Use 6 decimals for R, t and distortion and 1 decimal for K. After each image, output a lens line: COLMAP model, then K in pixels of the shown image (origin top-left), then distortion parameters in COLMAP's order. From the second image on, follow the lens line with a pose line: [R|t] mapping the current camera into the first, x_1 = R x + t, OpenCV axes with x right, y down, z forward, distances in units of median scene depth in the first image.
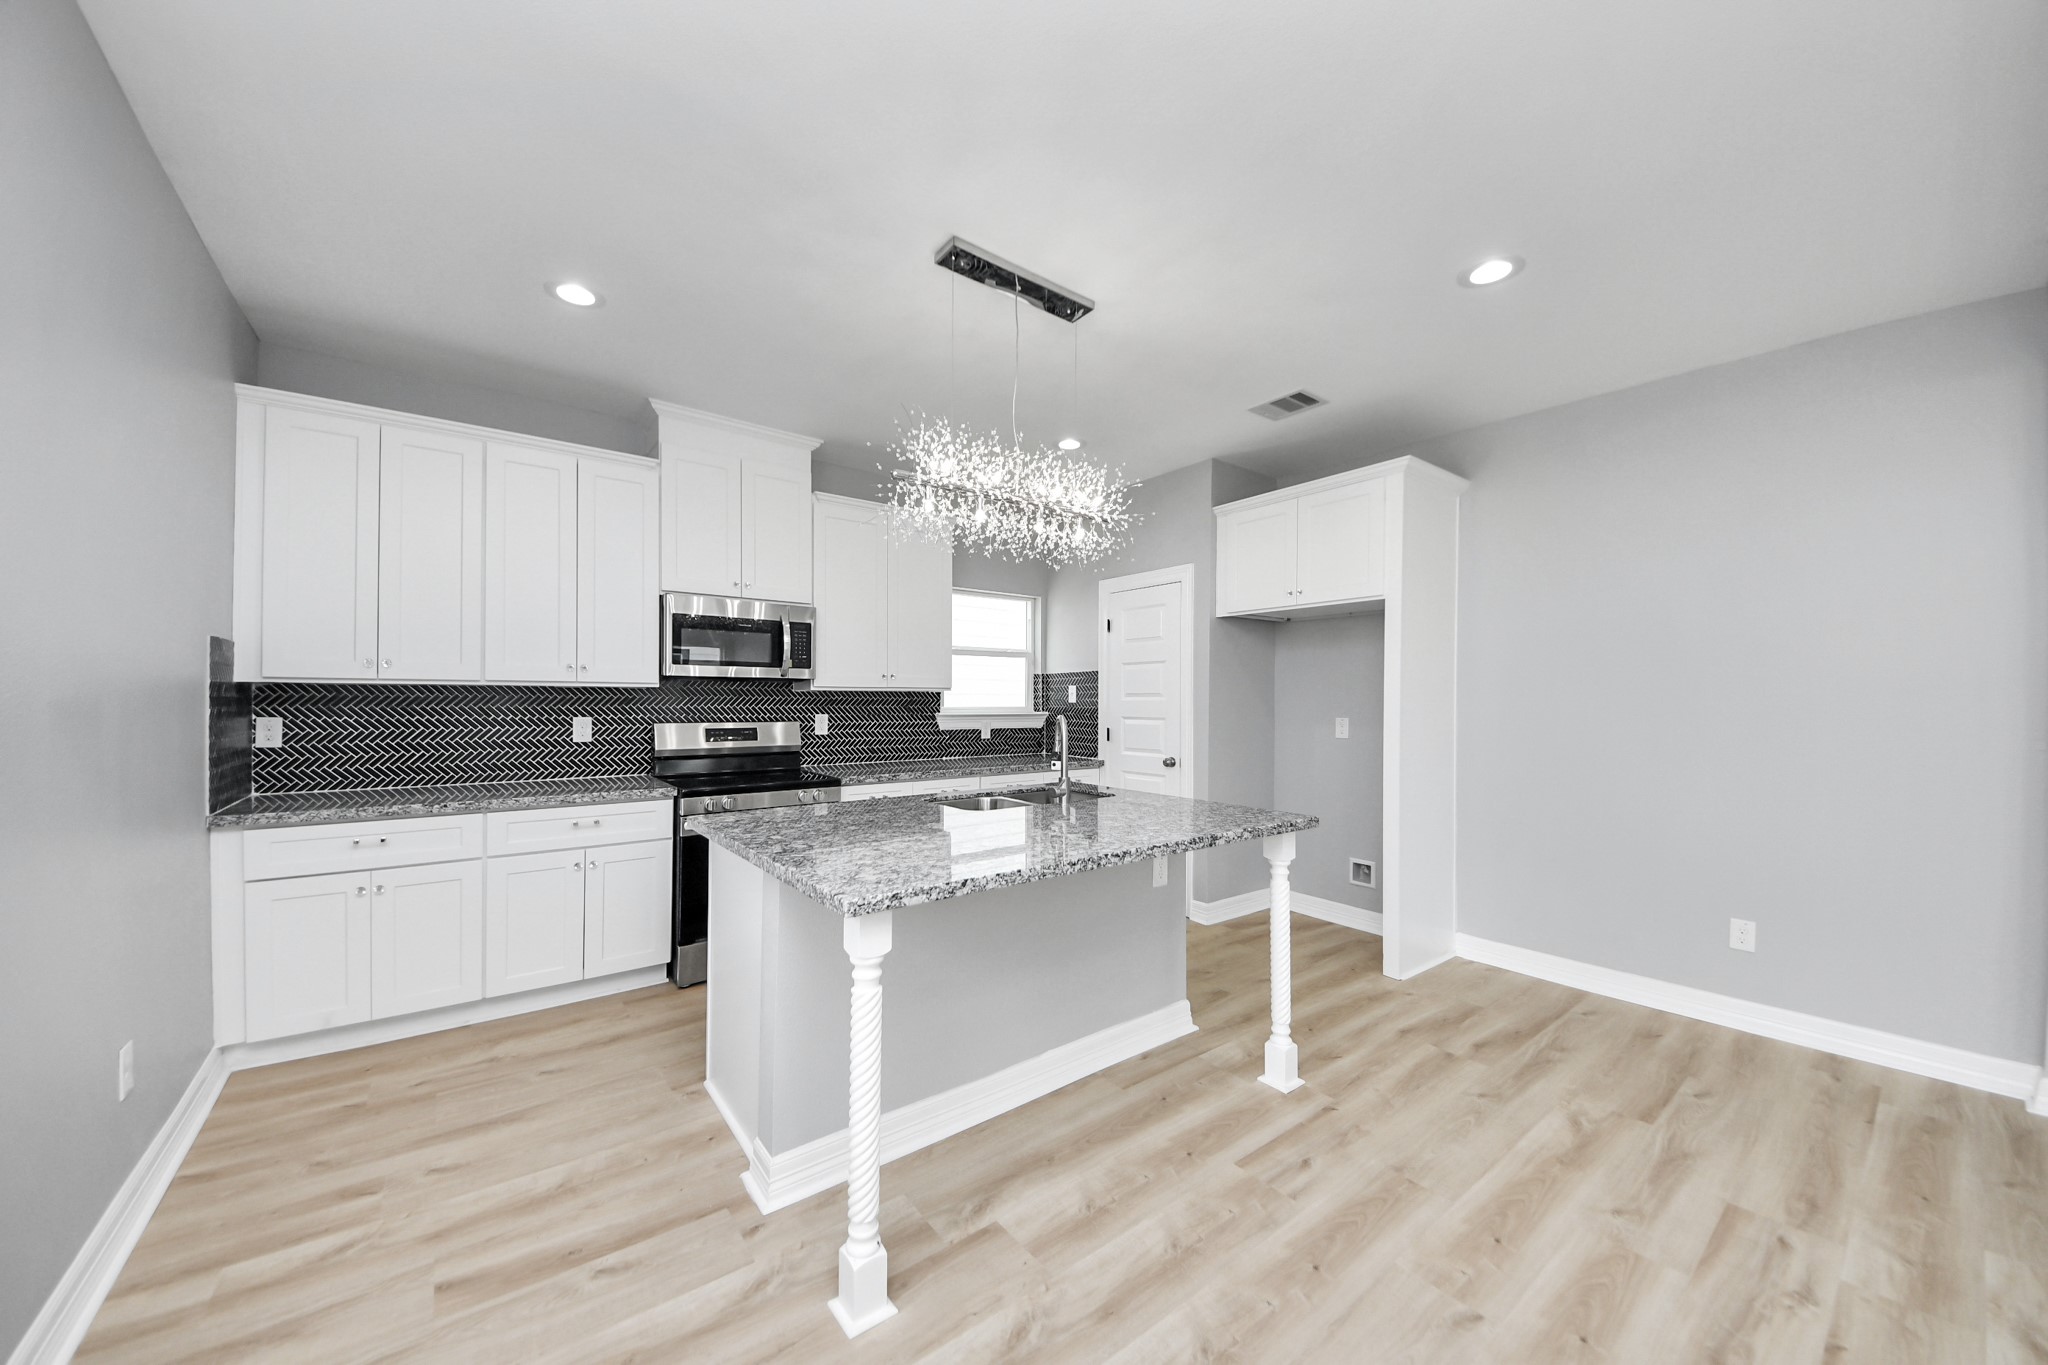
lens RADIAL K [[721.1, 0, 1021.6], [0, 721.1, 688.3], [0, 0, 1]] dist [-0.006438, -0.003771]
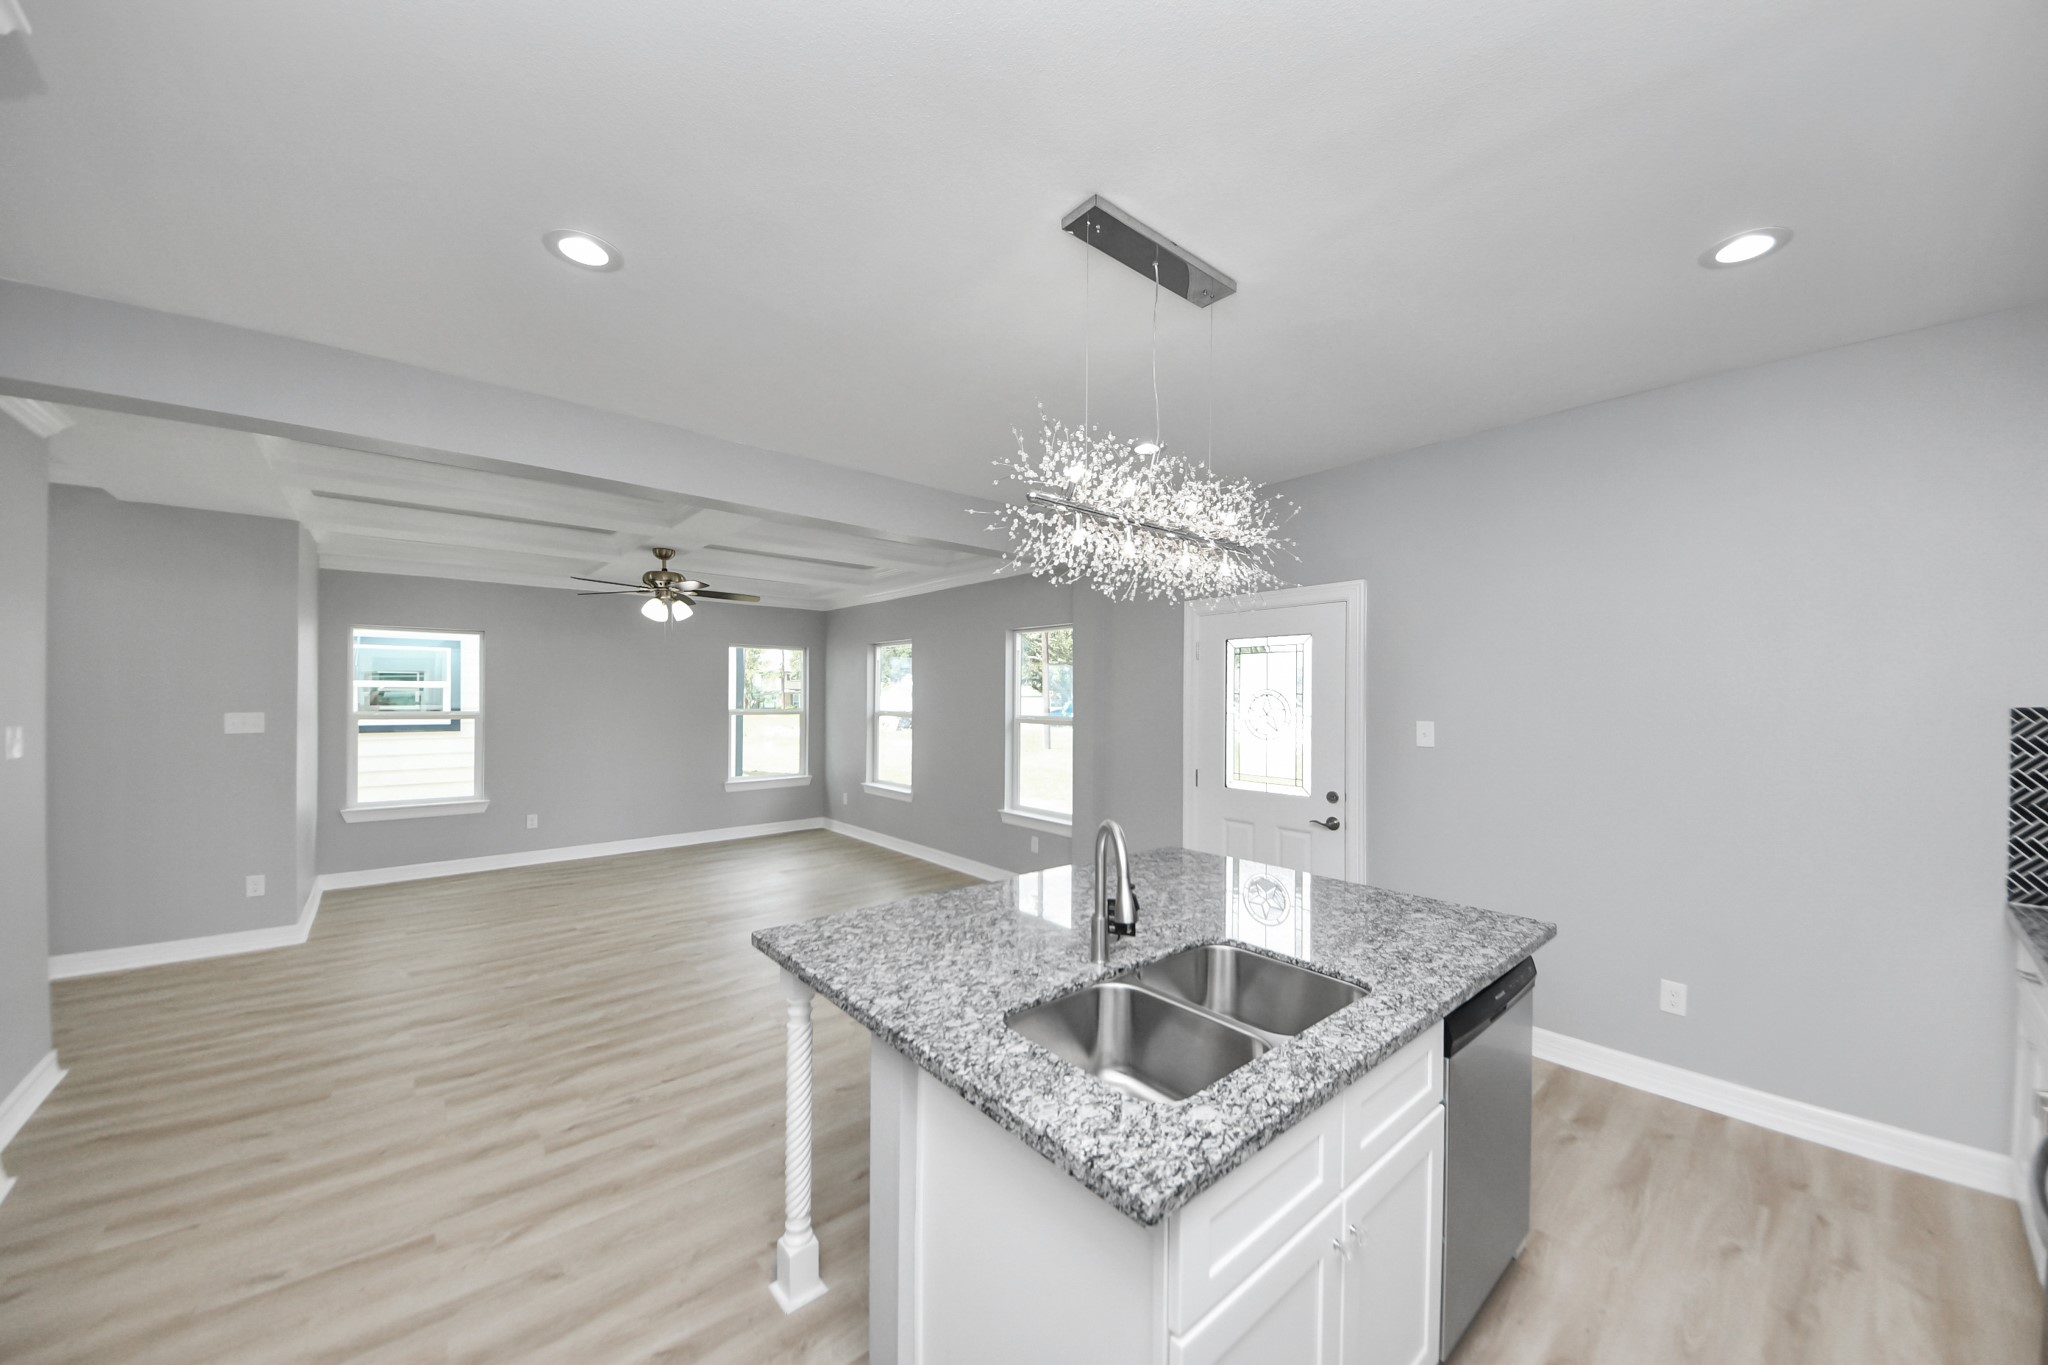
lens RADIAL K [[721.1, 0, 1035.3], [0, 721.1, 693.4], [0, 0, 1]] dist [-0.006438, -0.003771]
pose [[-0.998384, -0.018466, -0.053751, 0.104642], [-0.017738, 0.999745, -0.013990, -0.036302], [0.053996, -0.013014, -0.998456, 1.063752]]
